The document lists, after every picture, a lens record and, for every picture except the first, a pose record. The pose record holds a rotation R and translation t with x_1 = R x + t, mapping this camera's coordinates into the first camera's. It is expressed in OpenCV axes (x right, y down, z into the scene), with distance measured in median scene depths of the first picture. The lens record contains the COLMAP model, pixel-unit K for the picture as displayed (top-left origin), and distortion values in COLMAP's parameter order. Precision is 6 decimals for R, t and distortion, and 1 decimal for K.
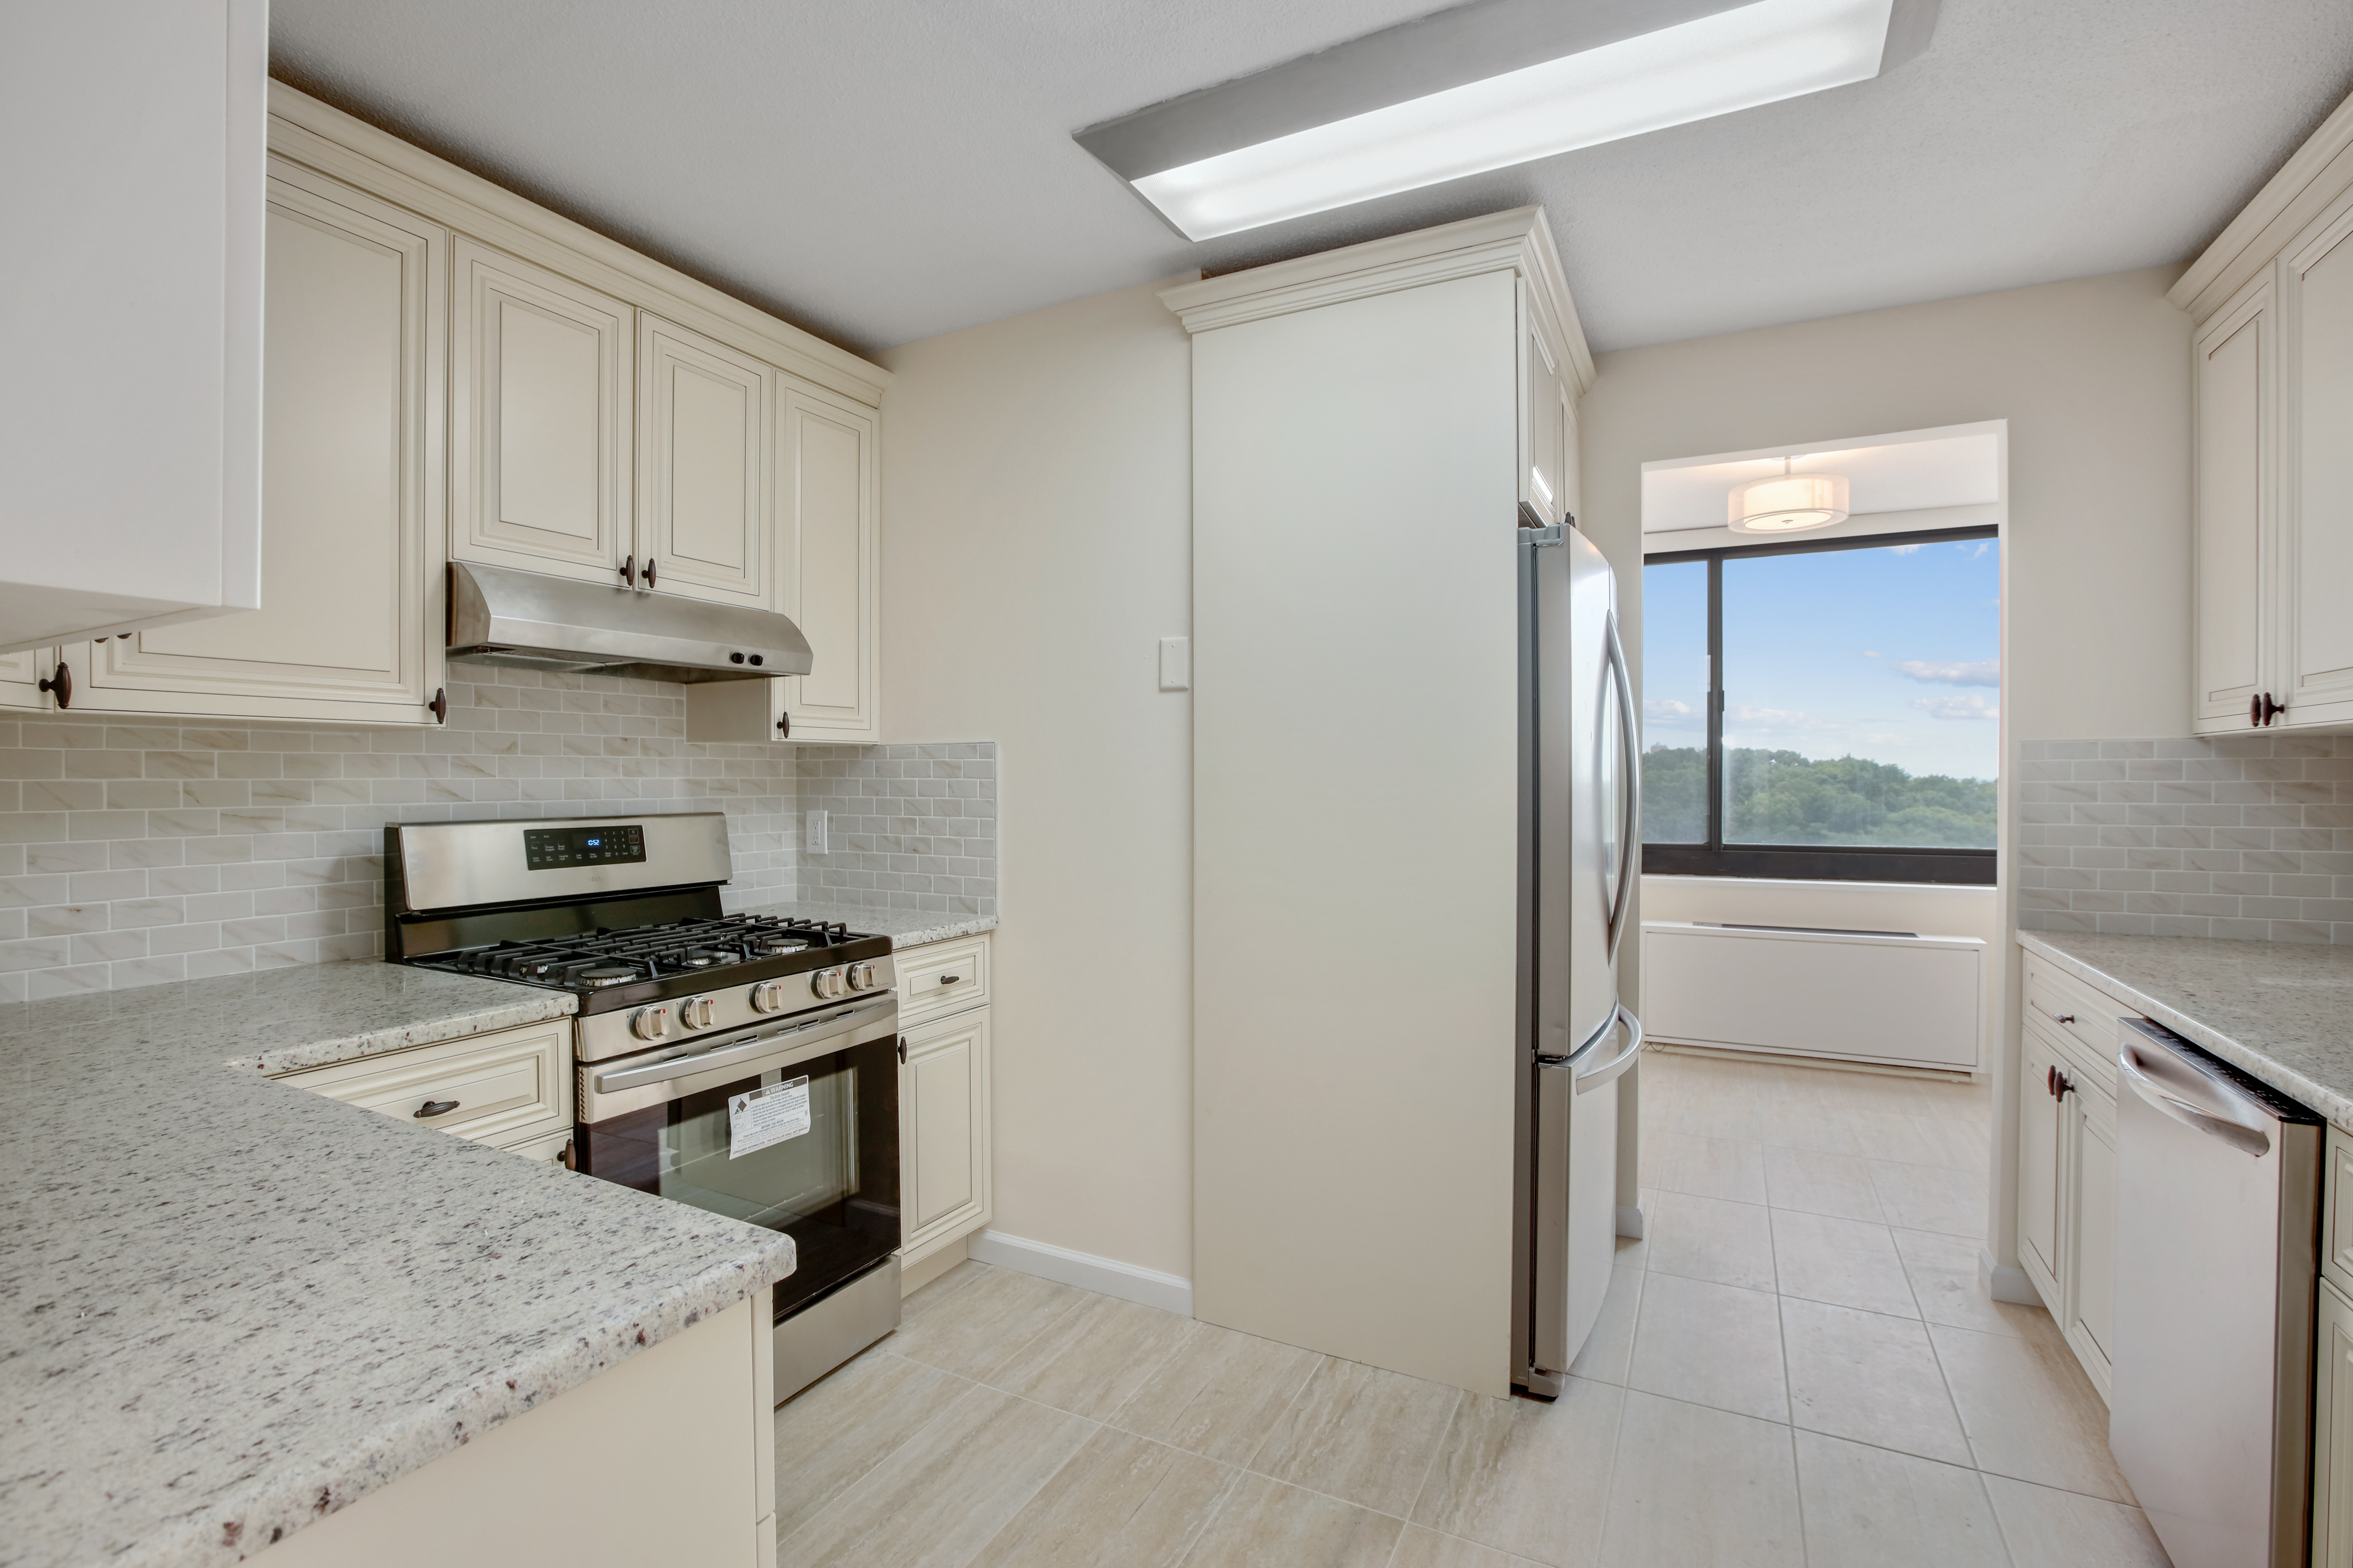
lens RADIAL K [[1099.8, 0, 1180.0], [0, 1099.8, 777.9], [0, 0, 1]] dist [-0.005118, -0.000329]
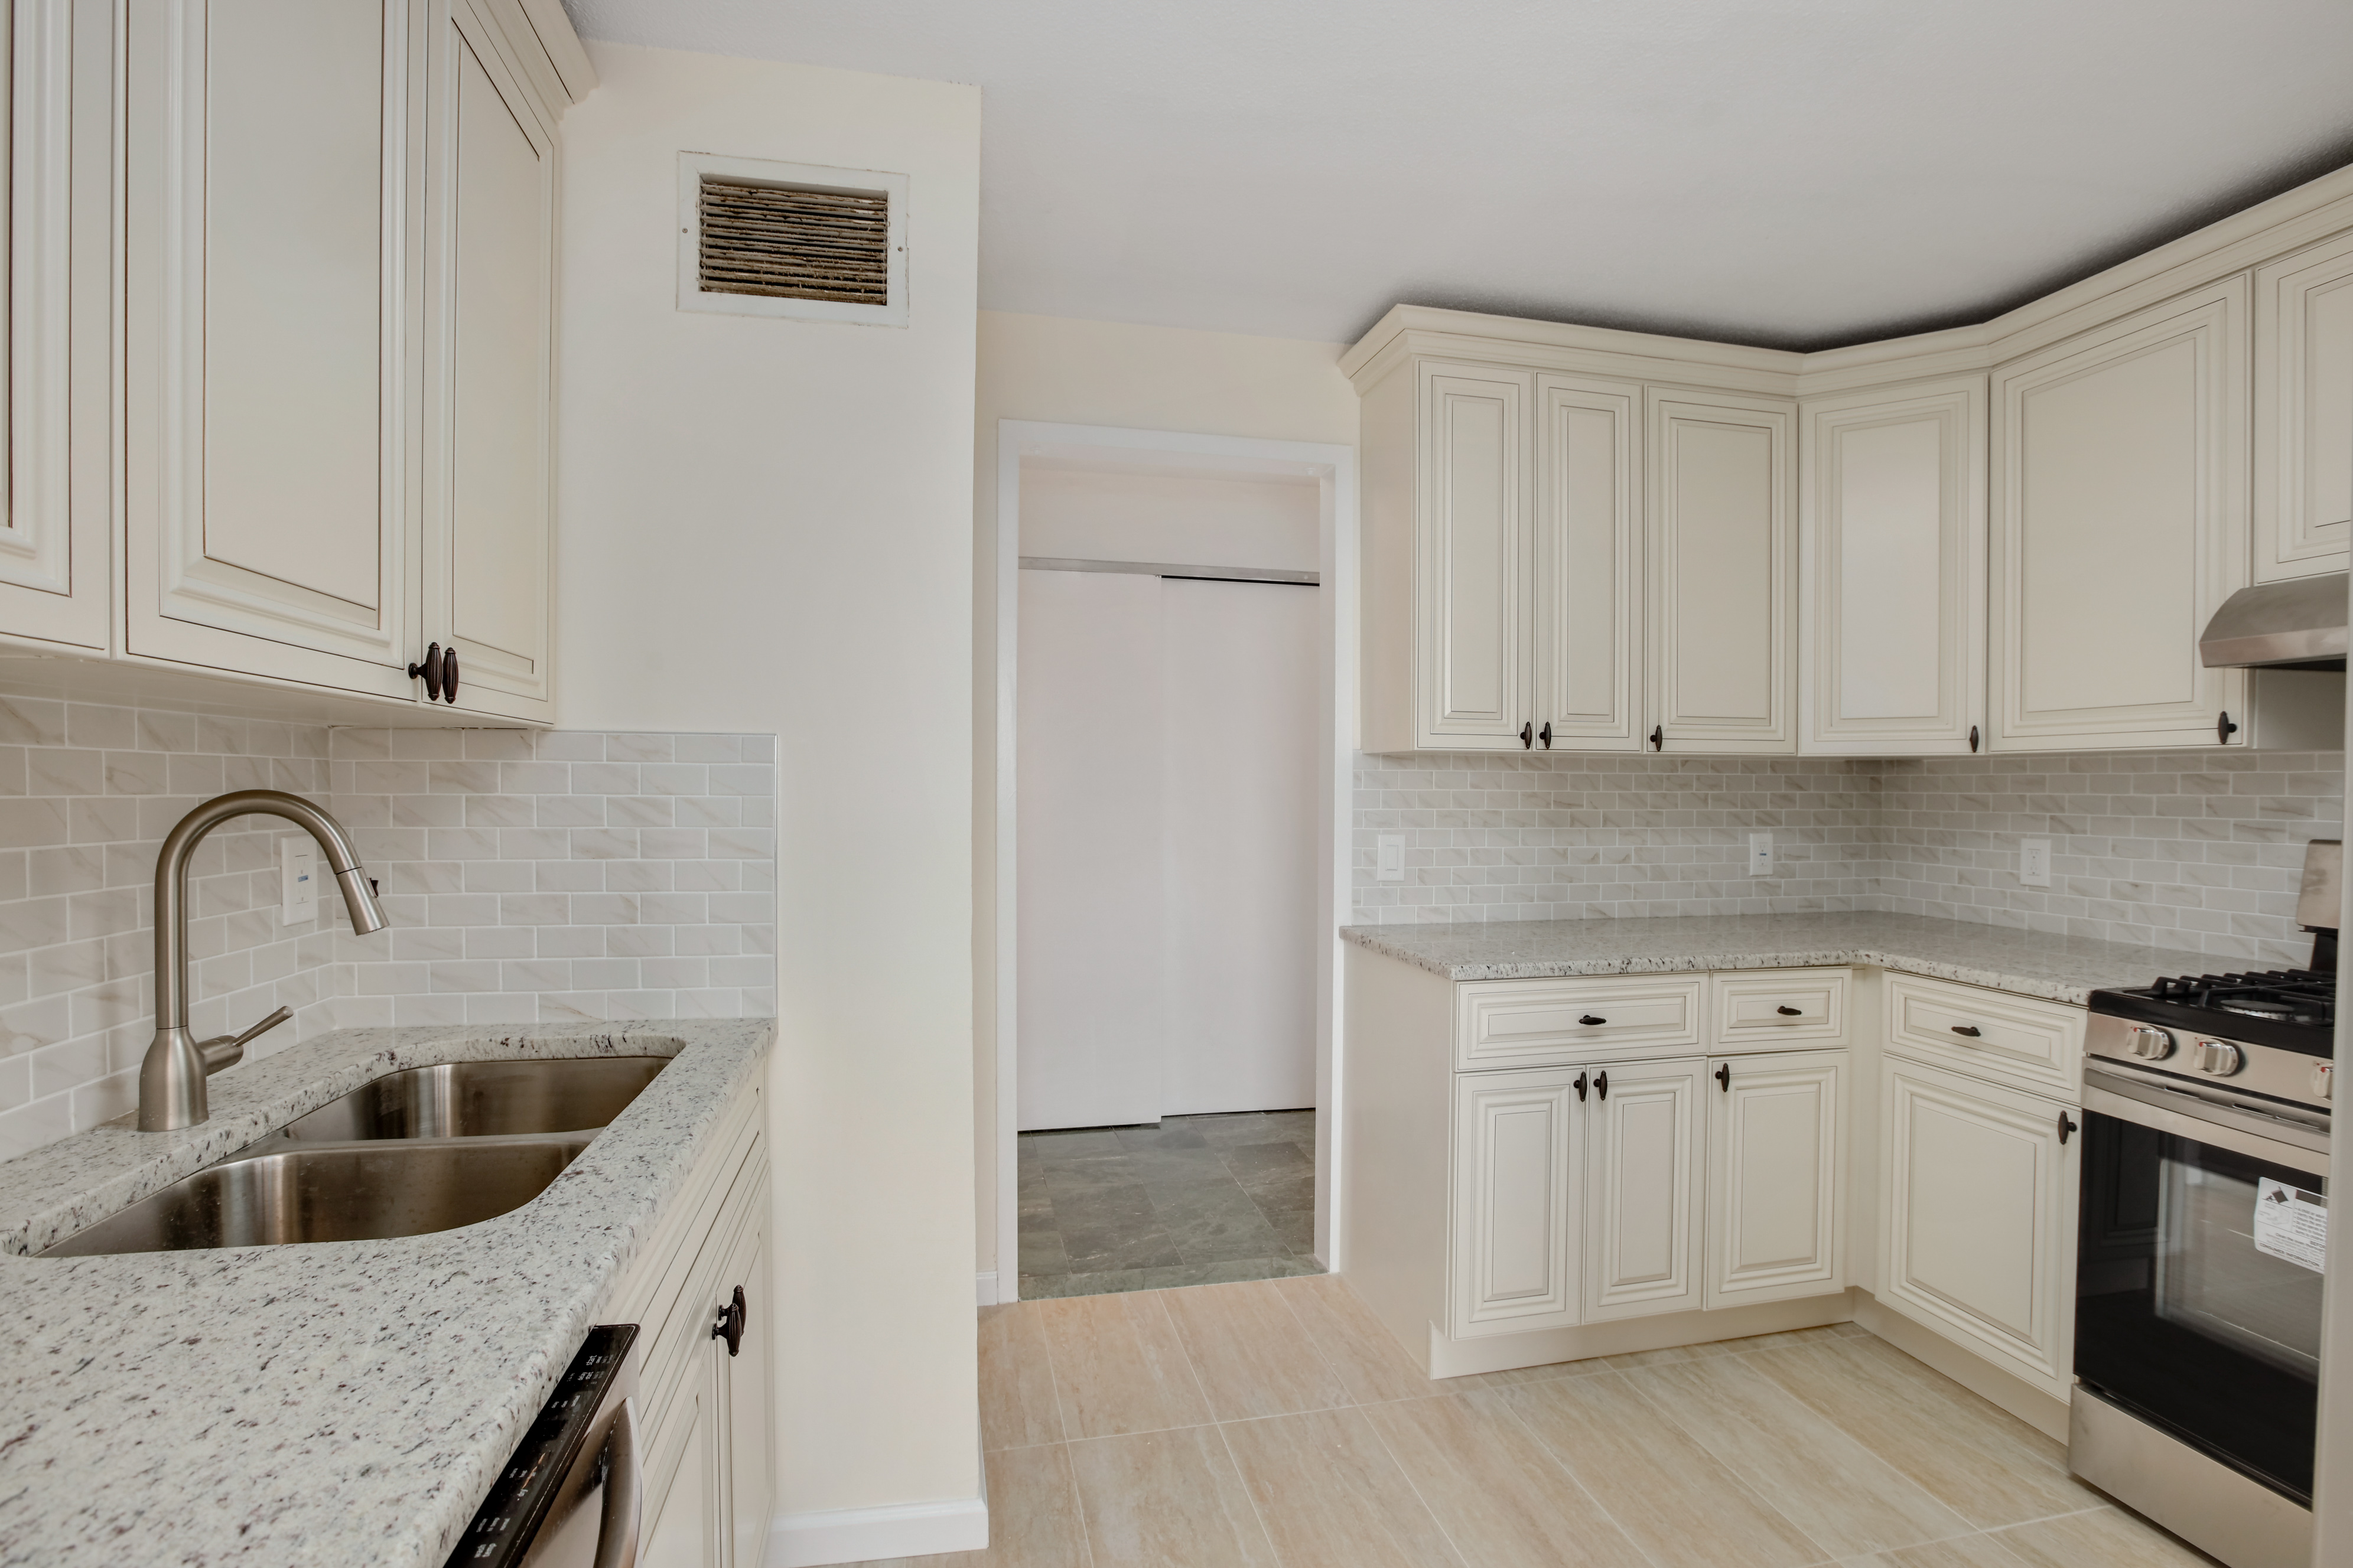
lens RADIAL K [[1099.8, 0, 1177.1], [0, 1099.8, 789.8], [0, 0, 1]] dist [-0.005118, -0.000329]
pose [[-0.762568, -0.005994, -0.646880, 0.832320], [-0.011324, 0.999928, 0.004084, 0.003073], [0.646809, 0.010440, -0.762581, 1.204648]]
